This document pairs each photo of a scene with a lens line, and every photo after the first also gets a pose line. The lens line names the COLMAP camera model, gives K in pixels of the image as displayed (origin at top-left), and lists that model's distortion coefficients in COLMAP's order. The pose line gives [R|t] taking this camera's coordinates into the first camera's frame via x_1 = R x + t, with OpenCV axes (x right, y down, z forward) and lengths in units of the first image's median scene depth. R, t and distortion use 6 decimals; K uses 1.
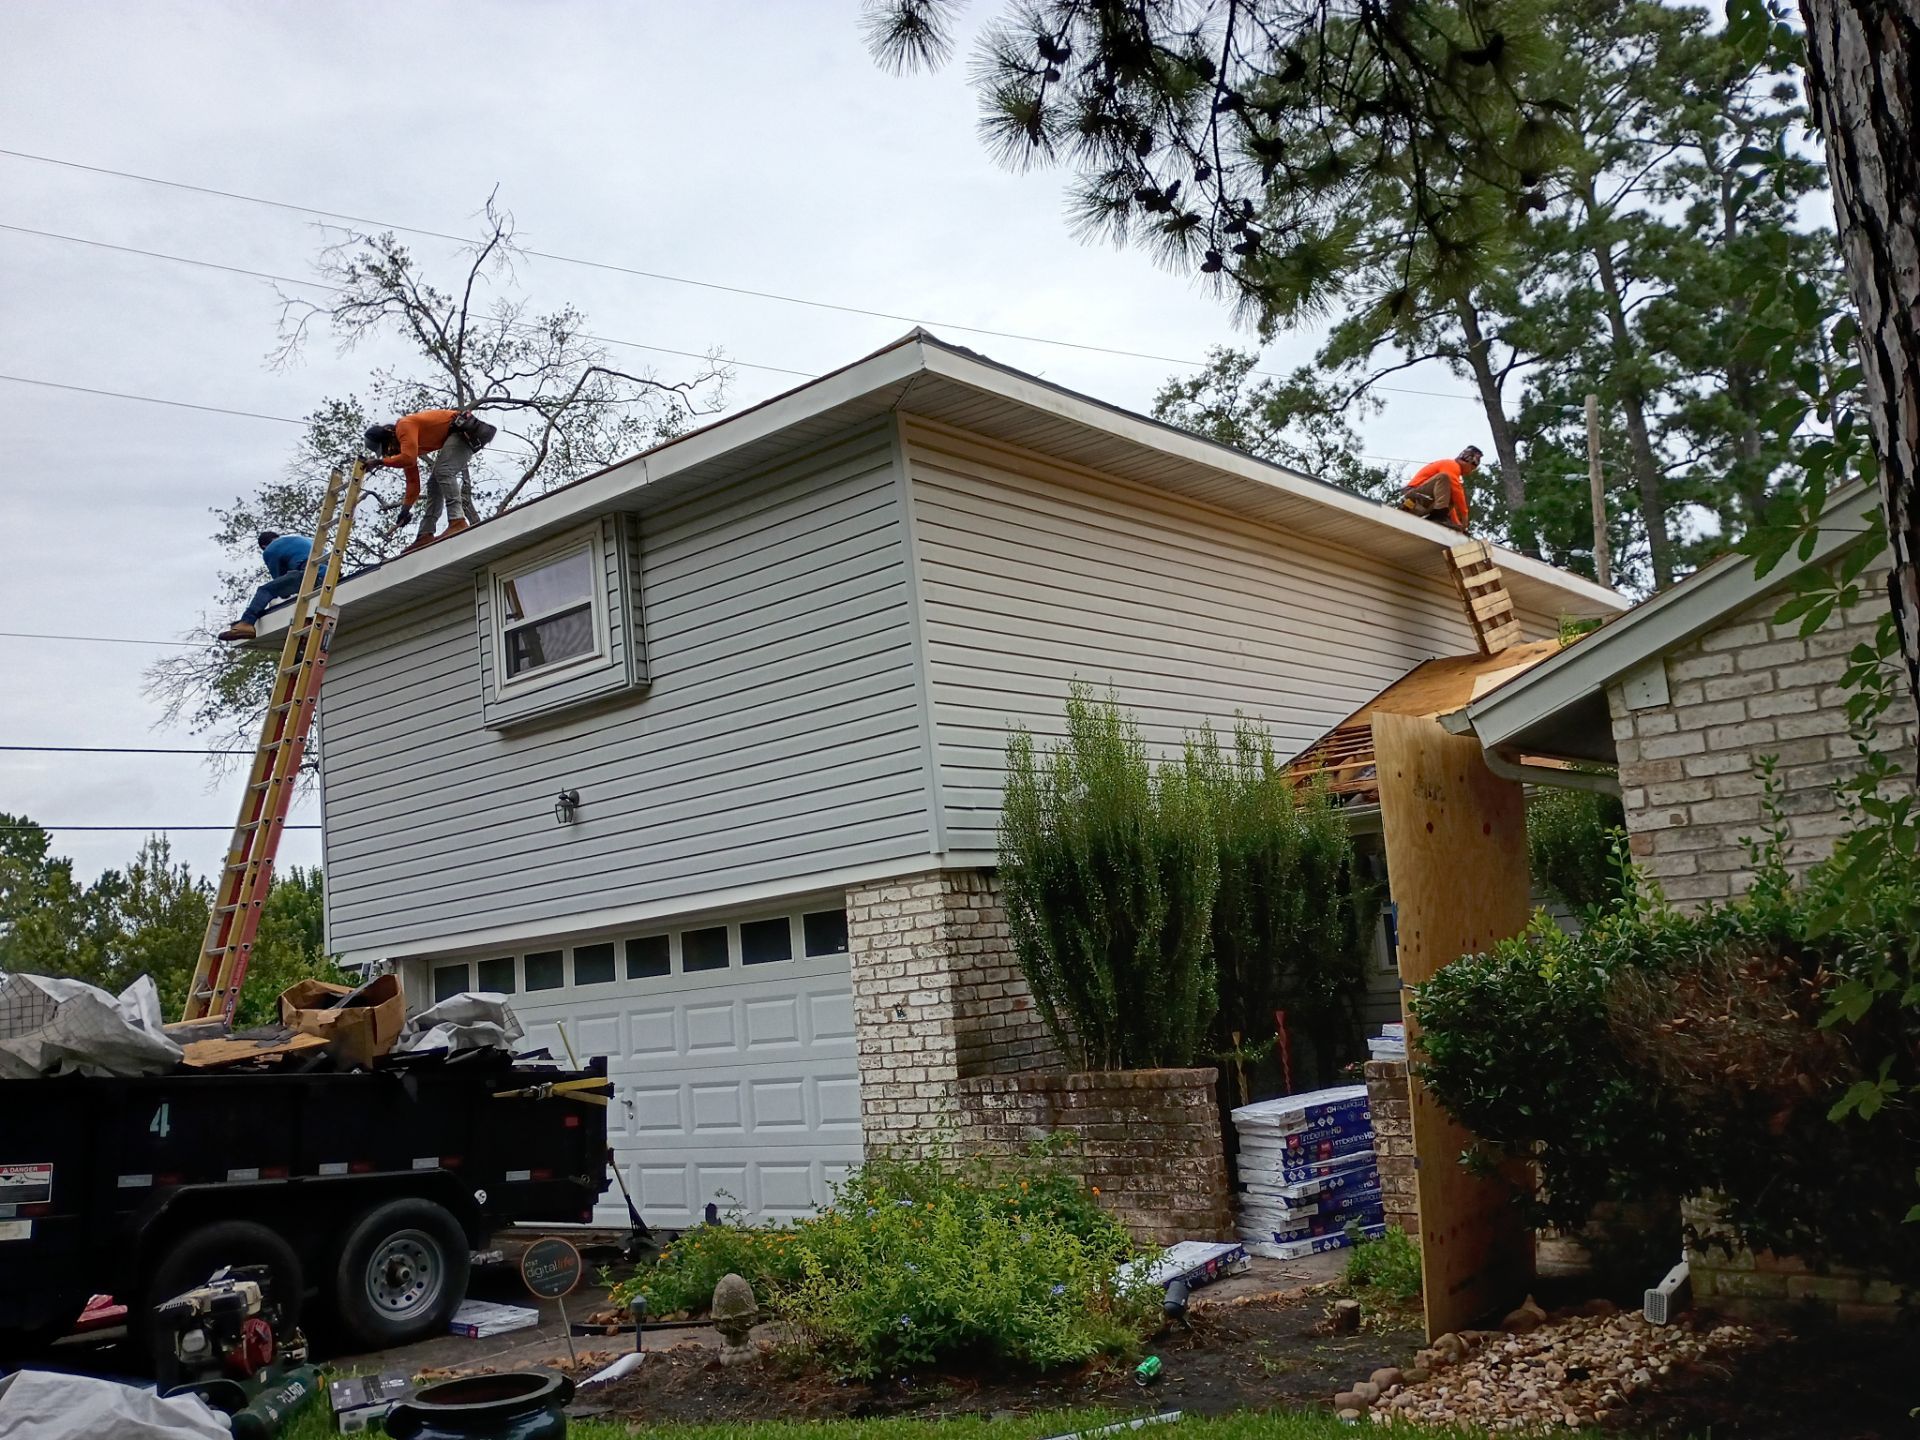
lens RADIAL K [[1606.5, 0, 959.7], [0, 1606.5, 715.7], [0, 0, 1]] dist [0.042354, -0.034395]
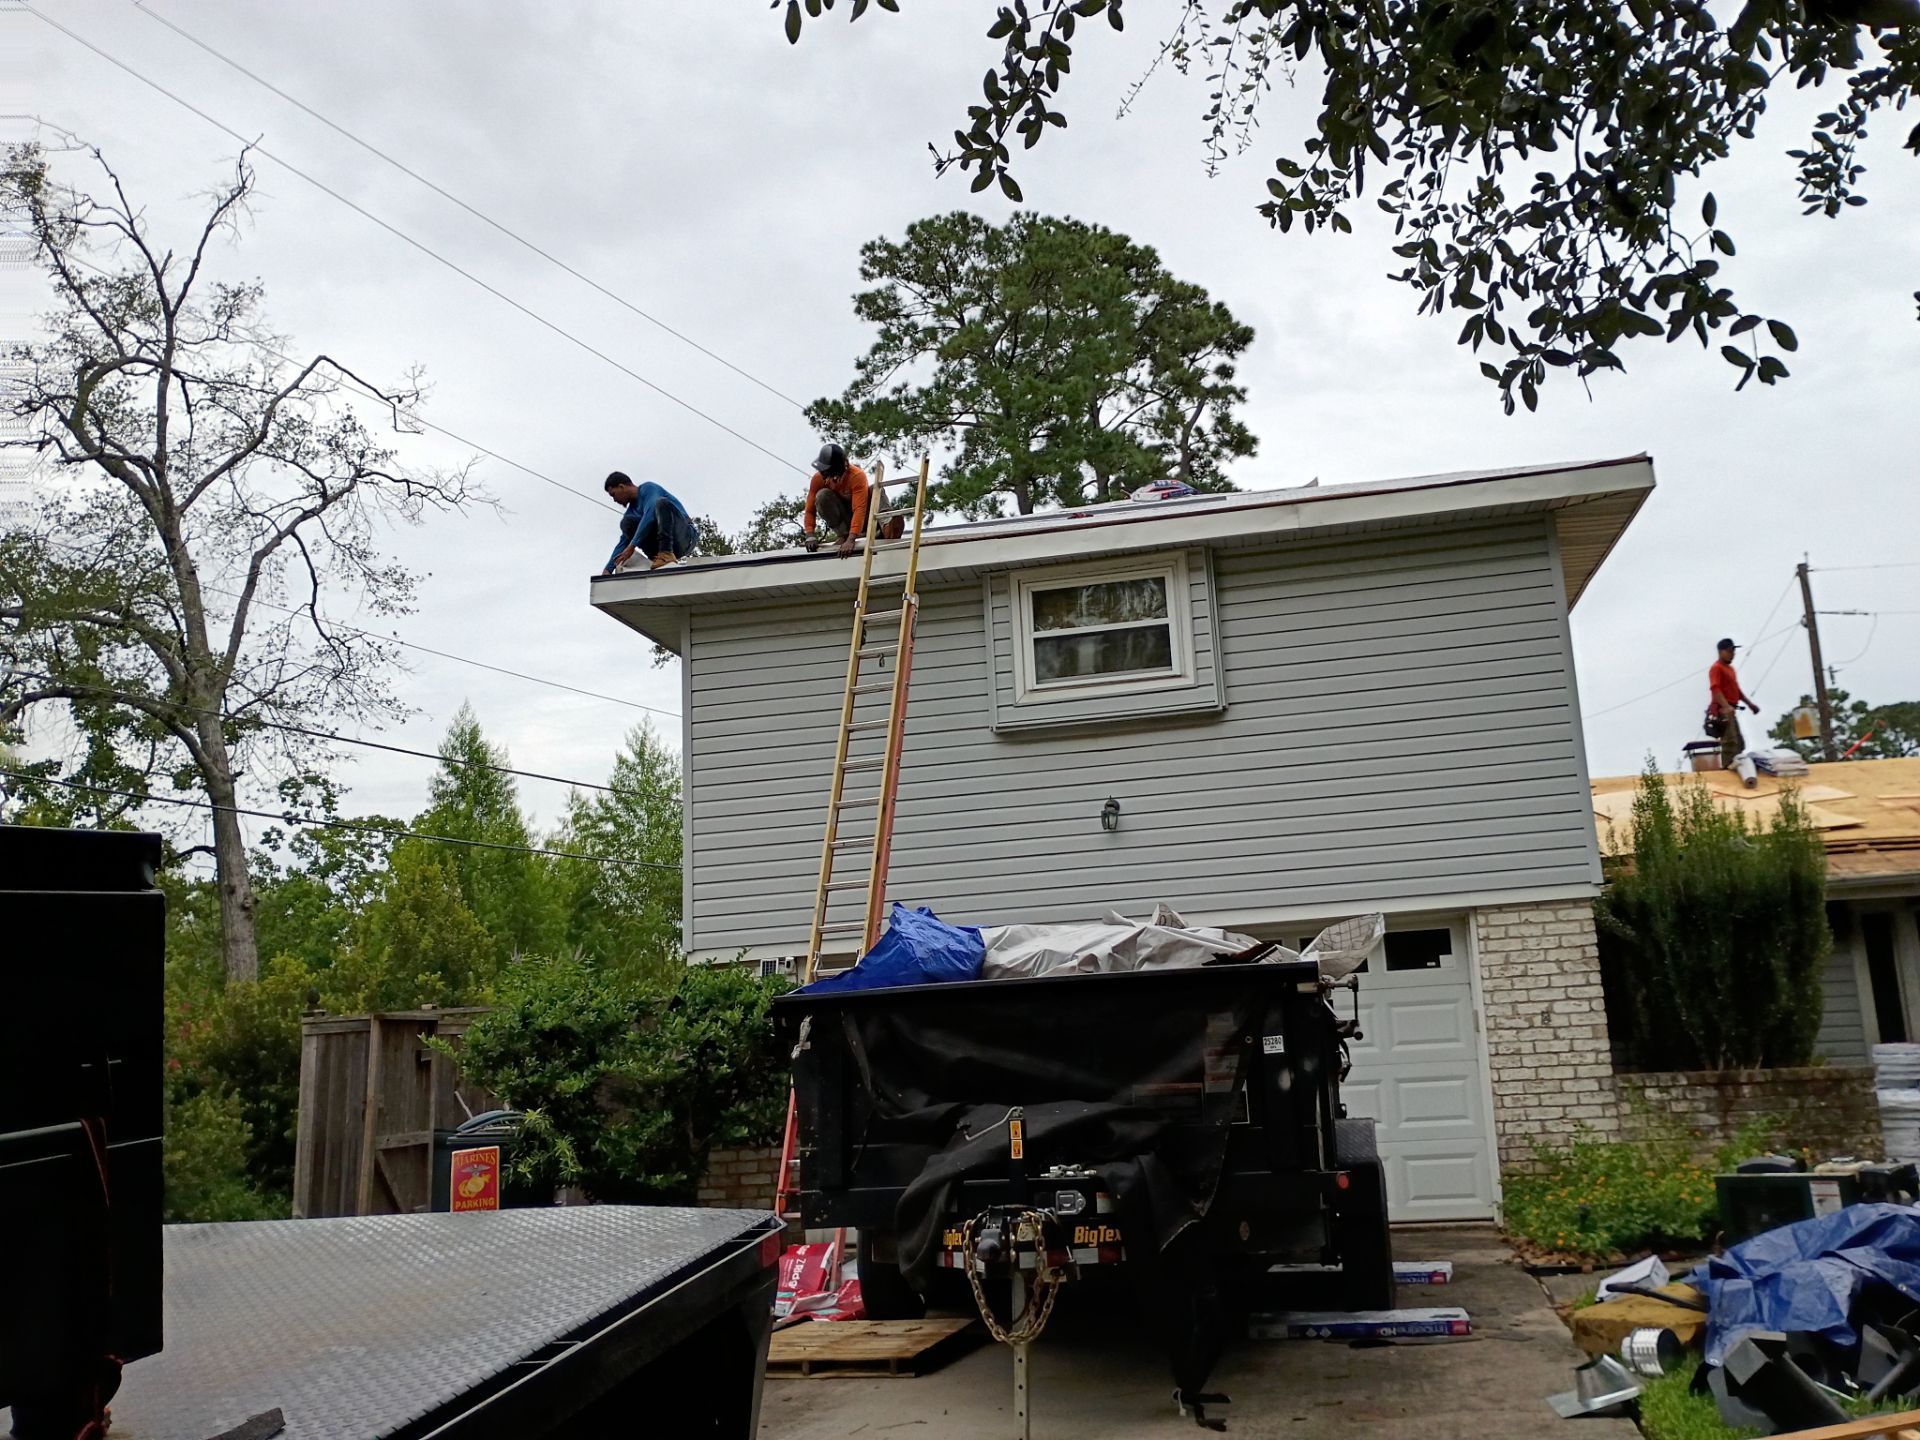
lens RADIAL K [[1606.5, 0, 971.4], [0, 1606.5, 718.4], [0, 0, 1]] dist [0.042354, -0.034395]
pose [[0.880497, 0.143371, 0.451852, -0.827723], [-0.105825, 0.988562, -0.107452, 0.120401], [-0.462089, 0.046794, 0.885598, 0.128593]]
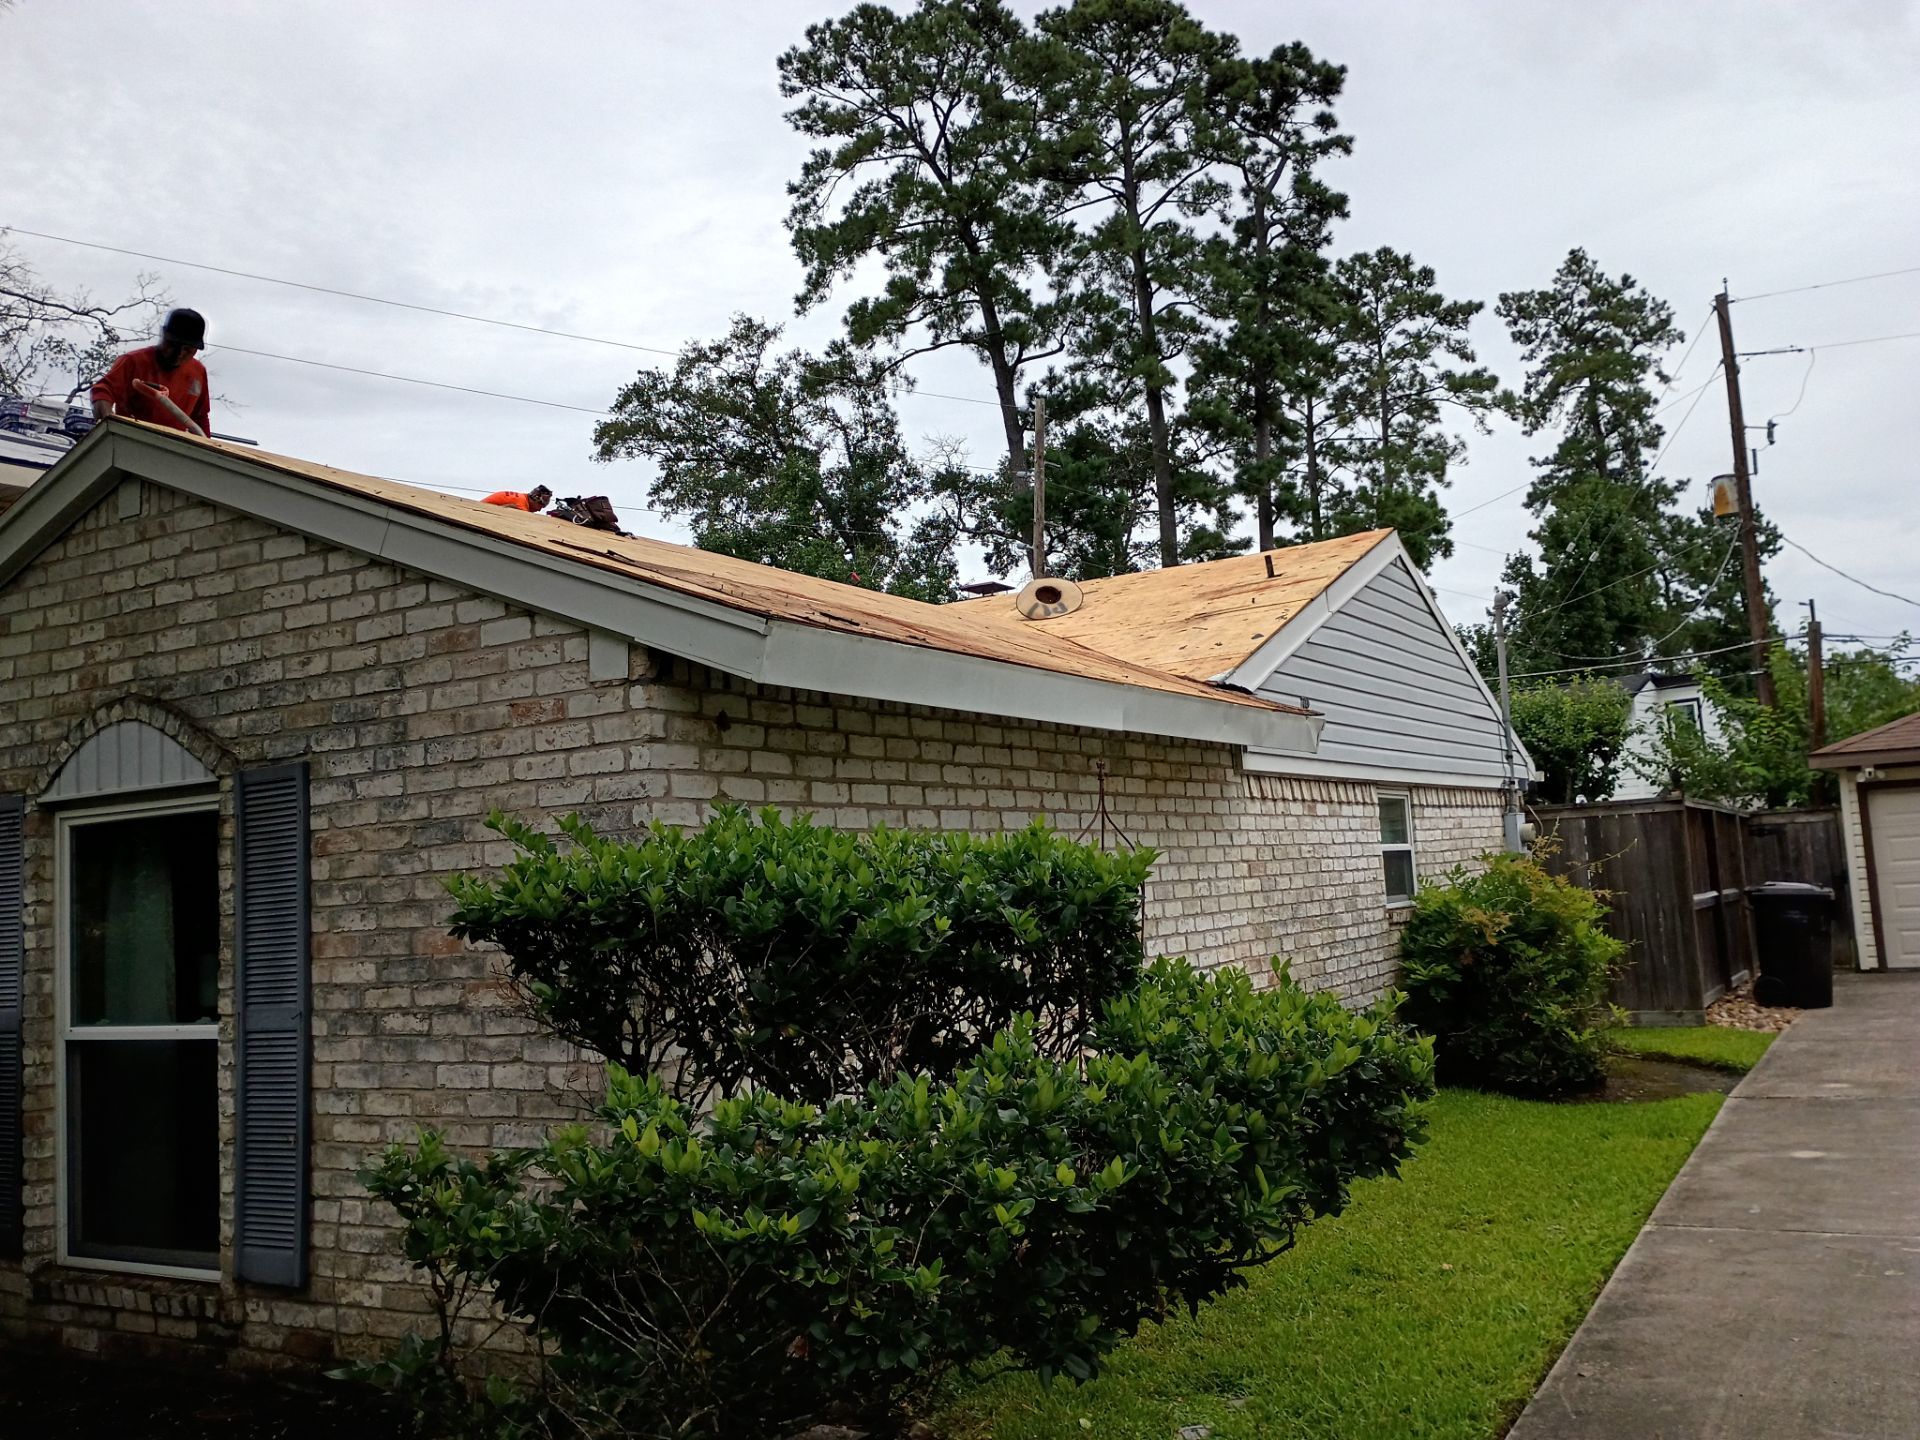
lens RADIAL K [[1606.5, 0, 963.9], [0, 1606.5, 724.2], [0, 0, 1]] dist [0.042354, -0.034395]
pose [[0.985661, 0.051774, 0.160598, 0.575619], [-0.059354, 0.997321, 0.042760, -0.079411], [-0.157954, -0.051679, 0.986093, -0.195726]]
